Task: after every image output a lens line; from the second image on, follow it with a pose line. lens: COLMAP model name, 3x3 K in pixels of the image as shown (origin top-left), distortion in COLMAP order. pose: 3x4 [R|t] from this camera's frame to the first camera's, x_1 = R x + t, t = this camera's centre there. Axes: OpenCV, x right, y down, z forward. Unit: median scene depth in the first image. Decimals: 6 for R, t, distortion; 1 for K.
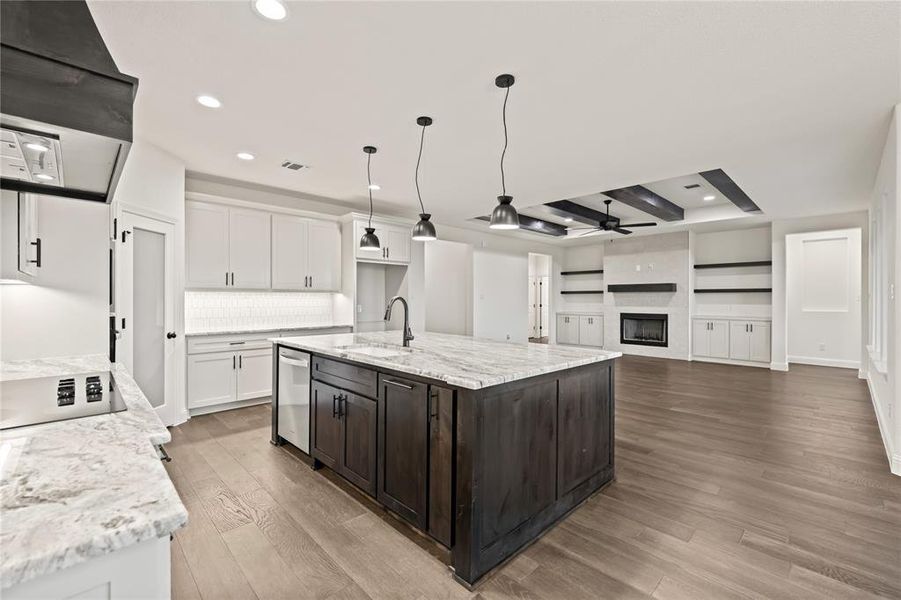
lens RADIAL K [[385.4, 0, 448.6], [0, 385.4, 297.9], [0, 0, 1]] dist [0.000510, -0.000256]
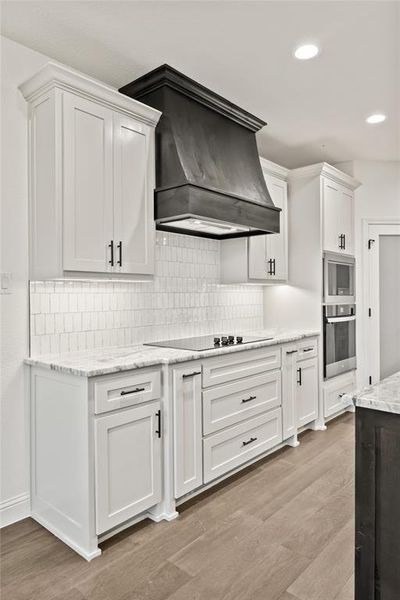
lens RADIAL K [[401.4, 0, 188.2], [0, 401.4, 296.5], [0, 0, 1]] dist [0.003347, 0.000435]
pose [[0.059988, 0.000945, -0.998199, 0.311281], [0.009264, 0.999956, 0.001503, 0.004073], [0.998156, -0.009338, 0.059976, 0.222746]]
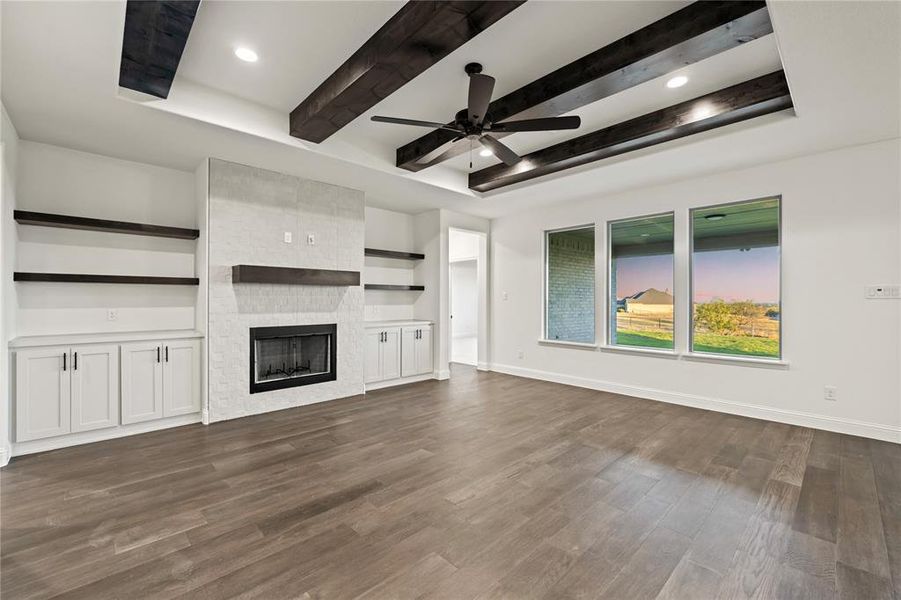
lens RADIAL K [[377.8, 0, 446.5], [0, 377.8, 299.4], [0, 0, 1]] dist [0.012846, -0.000157]
pose [[0.017701, -0.004038, 0.999835, -0.010950], [-0.003823, 0.999984, 0.004106, 0.003437], [-0.999836, -0.003895, 0.017686, 1.466412]]
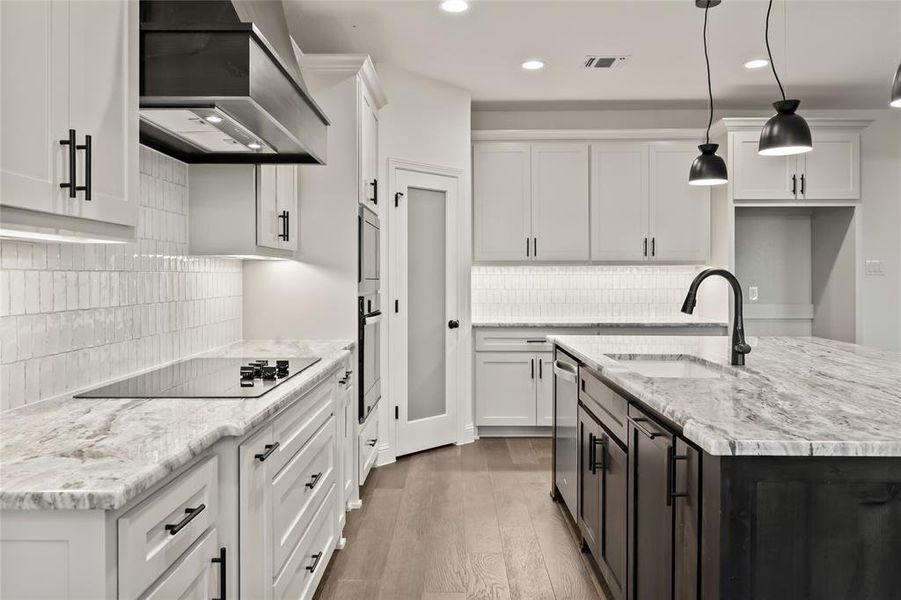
lens RADIAL K [[656.3, 0, 448.4], [0, 656.3, 279.4], [0, 0, 1]] dist [0.002200, -0.001849]
pose [[0.711338, -0.001703, -0.702848, 0.146123], [0.004773, 0.999986, 0.002408, 0.004545], [0.702834, -0.005068, 0.711336, 0.062166]]
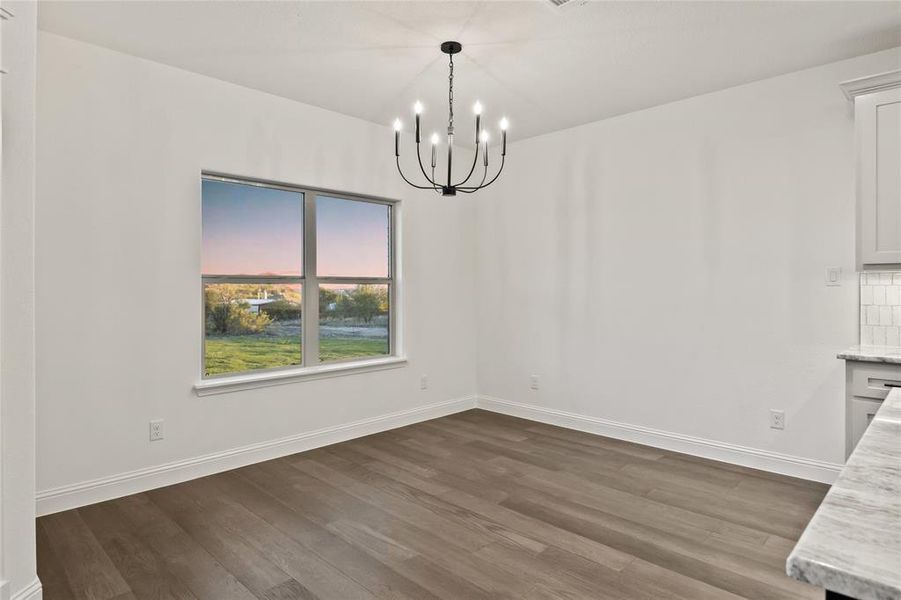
lens RADIAL K [[519.9, 0, 445.3], [0, 519.9, 290.2], [0, 0, 1]] dist [0.000087, -0.000153]
pose [[-0.999889, -0.000804, -0.014883, 0.364640], [-0.000832, 0.999998, 0.001895, 0.004588], [0.014882, 0.001907, -0.999887, 0.737350]]
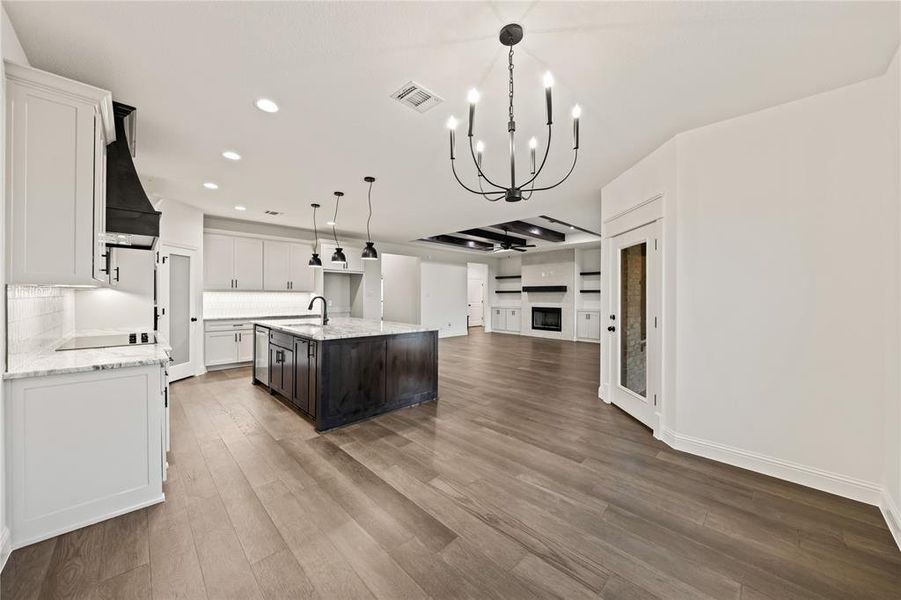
lens RADIAL K [[324.2, 0, 448.0], [0, 324.2, 295.5], [0, 0, 1]] dist [-0.001422, -0.000187]
pose [[0.999988, 0.002442, 0.004197, 0.275559], [-0.002449, 0.999996, 0.001693, -0.006447], [-0.004192, -0.001703, 0.999990, -0.293653]]
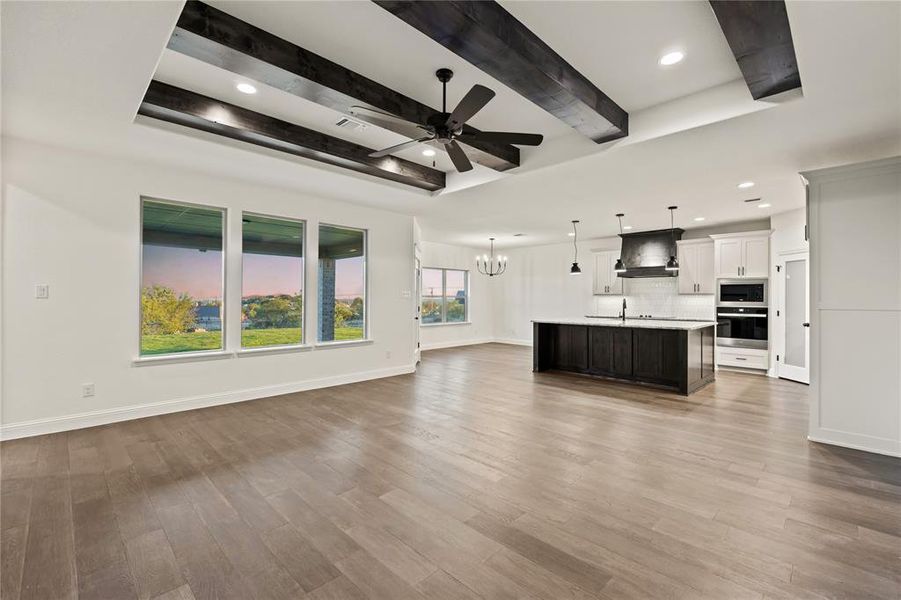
lens RADIAL K [[396.0, 0, 447.8], [0, 396.0, 298.1], [0, 0, 1]] dist [-0.001692, -0.000495]
pose [[-0.999911, -0.007312, -0.011116, 0.590683], [-0.007268, 0.999966, -0.004022, 0.006350], [0.011145, -0.003941, -0.999930, 2.071199]]
